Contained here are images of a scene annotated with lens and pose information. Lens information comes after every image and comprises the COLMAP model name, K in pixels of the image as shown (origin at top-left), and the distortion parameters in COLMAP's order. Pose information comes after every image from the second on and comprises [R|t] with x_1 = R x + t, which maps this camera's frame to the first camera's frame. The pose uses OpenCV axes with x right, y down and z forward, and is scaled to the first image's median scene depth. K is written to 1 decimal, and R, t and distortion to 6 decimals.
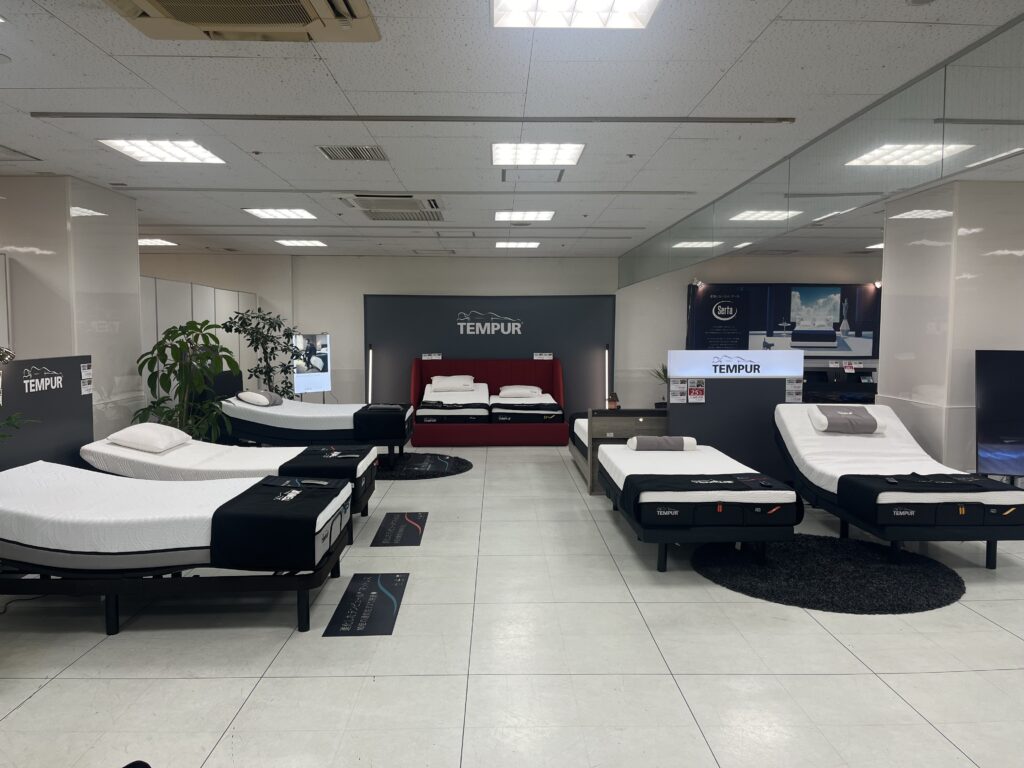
lens RADIAL K [[780.1, 0, 511.5], [0, 780.1, 385.1], [0, 0, 1]] dist [0.006761, -0.020269]
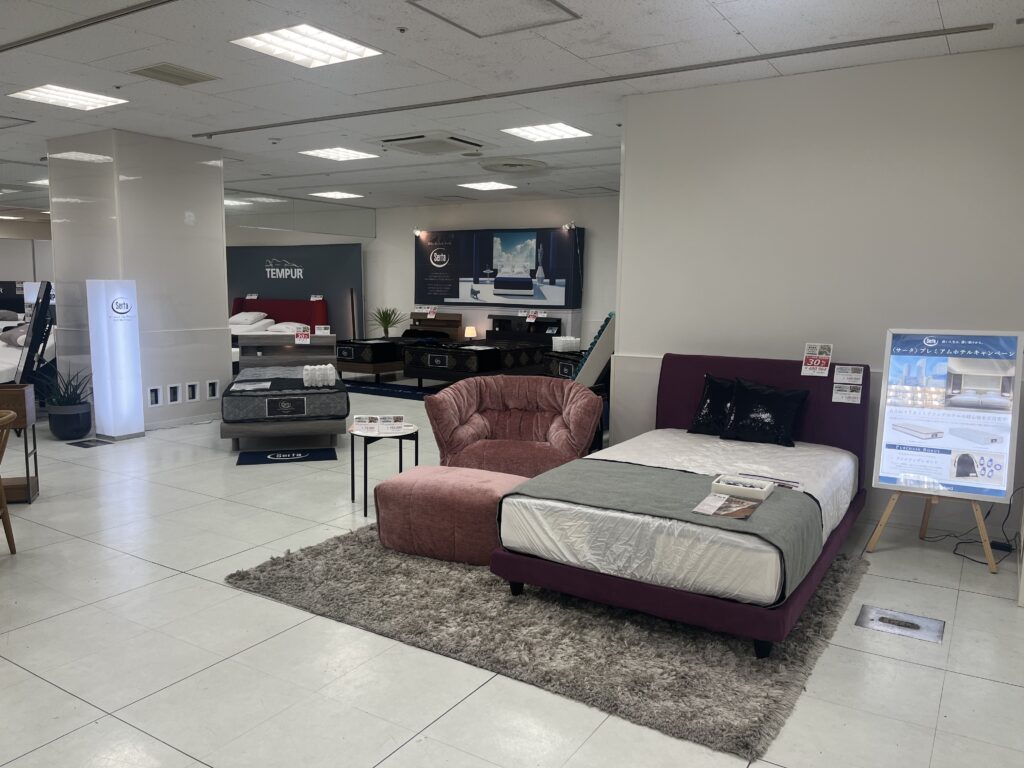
lens RADIAL K [[780.1, 0, 516.9], [0, 780.1, 382.1], [0, 0, 1]] dist [0.006761, -0.020269]
pose [[0.841727, 0.080206, -0.533912, 0.918366], [-0.058325, 0.996625, 0.057764, 0.002881], [0.536743, -0.017481, 0.843564, 0.185173]]
